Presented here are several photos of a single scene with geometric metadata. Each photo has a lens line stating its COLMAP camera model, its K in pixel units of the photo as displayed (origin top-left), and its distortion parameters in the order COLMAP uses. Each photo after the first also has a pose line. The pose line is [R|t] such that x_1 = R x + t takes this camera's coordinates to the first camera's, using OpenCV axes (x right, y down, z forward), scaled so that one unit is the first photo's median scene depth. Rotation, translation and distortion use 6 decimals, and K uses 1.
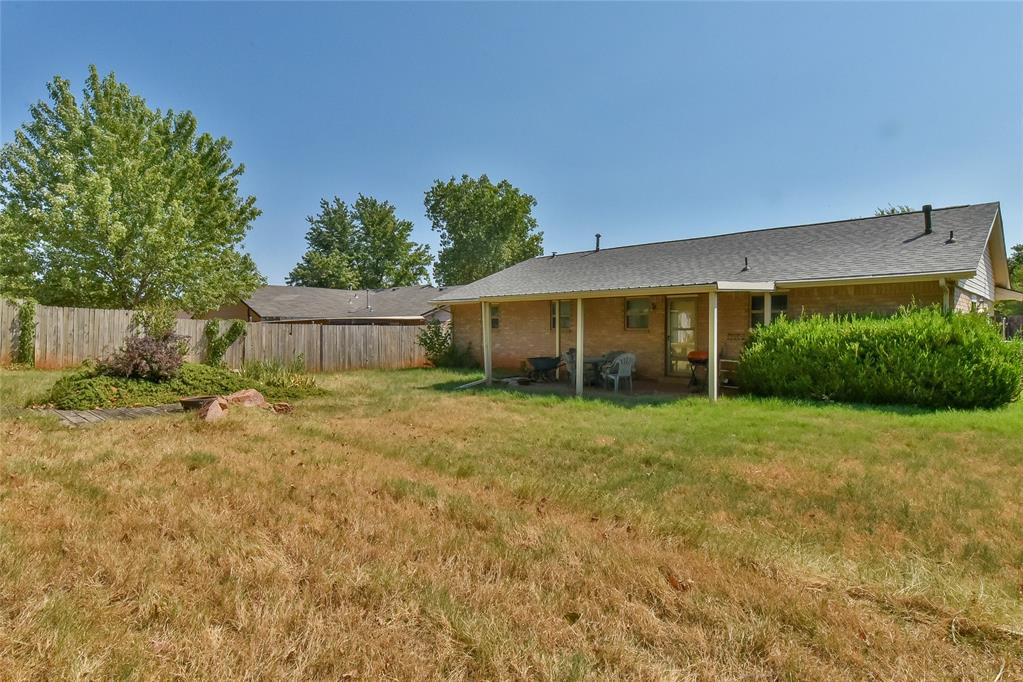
lens RADIAL K [[558.9, 0, 511.2], [0, 558.9, 344.0], [0, 0, 1]] dist [0.040433, -0.023473]
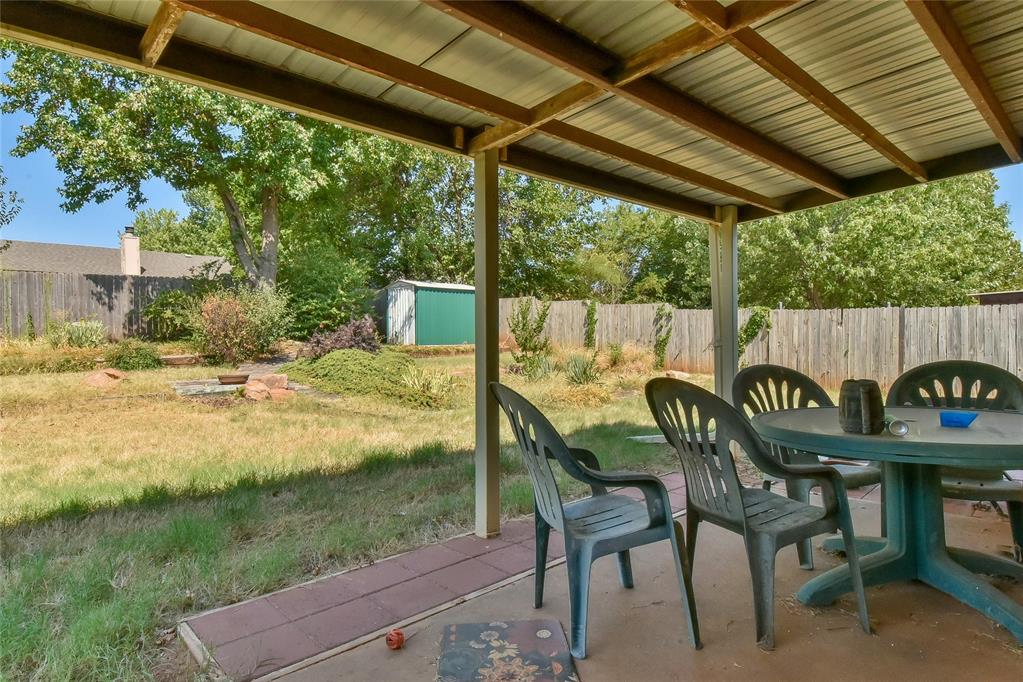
lens RADIAL K [[558.9, 0, 510.7], [0, 558.9, 339.0], [0, 0, 1]] dist [0.040433, -0.023473]
pose [[0.633824, -0.009411, -0.773420, -0.107106], [0.020057, 0.999790, 0.004272, -0.009438], [0.773217, -0.018220, 0.633880, 0.244150]]
